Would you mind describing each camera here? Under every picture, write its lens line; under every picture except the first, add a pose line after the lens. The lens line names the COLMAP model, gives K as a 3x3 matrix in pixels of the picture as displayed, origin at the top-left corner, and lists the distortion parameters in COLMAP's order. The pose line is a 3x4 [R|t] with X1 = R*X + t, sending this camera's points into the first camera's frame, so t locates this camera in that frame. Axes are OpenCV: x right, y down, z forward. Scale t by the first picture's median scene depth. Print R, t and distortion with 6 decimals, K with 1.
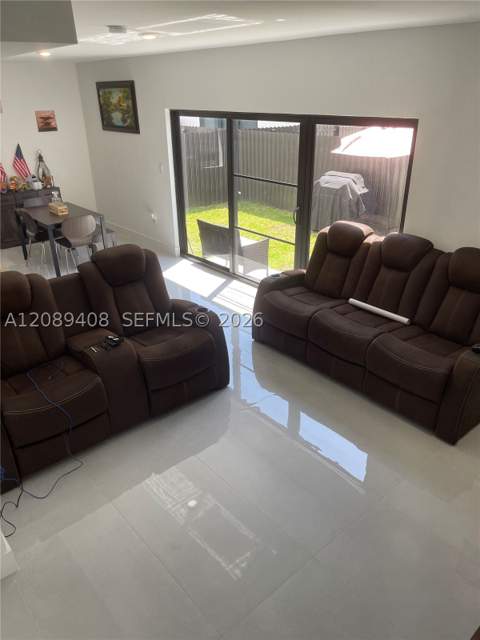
lens RADIAL K [[485.5, 0, 242.4], [0, 485.5, 320.1], [0, 0, 1]] dist [0.041480, -0.041228]
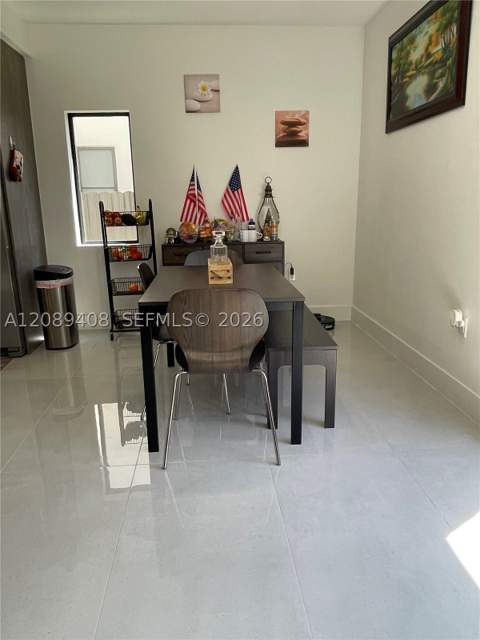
lens RADIAL K [[485.5, 0, 236.4], [0, 485.5, 313.9], [0, 0, 1]] dist [0.041480, -0.041228]
pose [[0.804114, 0.137425, -0.578373, -0.109722], [-0.243984, 0.963488, -0.110281, -0.139640], [0.542101, 0.229792, 0.808284, 0.634023]]
